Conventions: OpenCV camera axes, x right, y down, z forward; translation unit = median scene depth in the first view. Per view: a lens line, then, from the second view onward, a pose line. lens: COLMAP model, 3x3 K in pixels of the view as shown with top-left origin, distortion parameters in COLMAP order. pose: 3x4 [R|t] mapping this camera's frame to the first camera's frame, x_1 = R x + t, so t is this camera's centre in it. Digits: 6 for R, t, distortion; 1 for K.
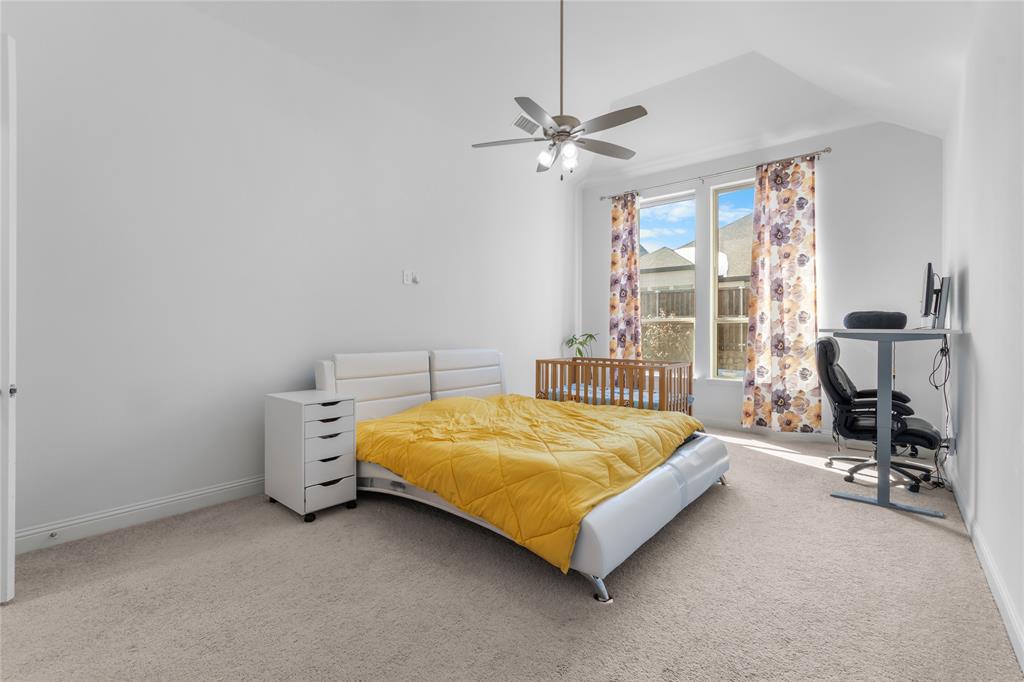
lens RADIAL K [[450.9, 0, 512.2], [0, 450.9, 334.6], [0, 0, 1]] dist [0.003014, 0.000274]
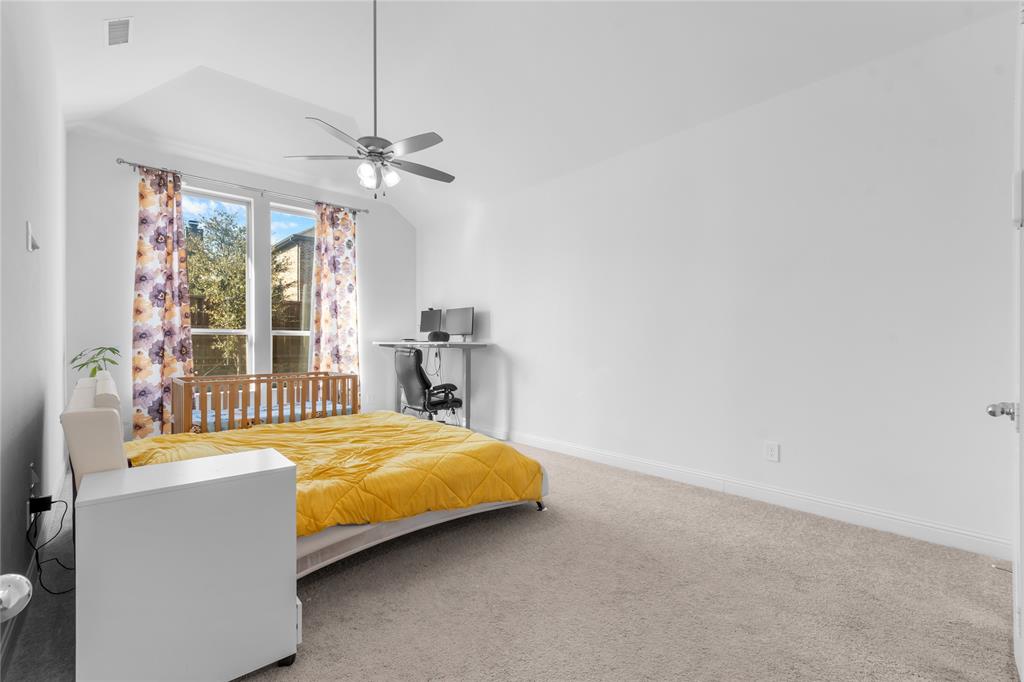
lens RADIAL K [[455.6, 0, 512.0], [0, 455.6, 341.0], [0, 0, 1]] dist [0.001328, -0.000198]
pose [[0.135406, 0.002318, 0.990787, -0.578851], [0.006000, 0.999977, -0.003160, -0.006305], [-0.990772, 0.006372, 0.135389, 0.354020]]
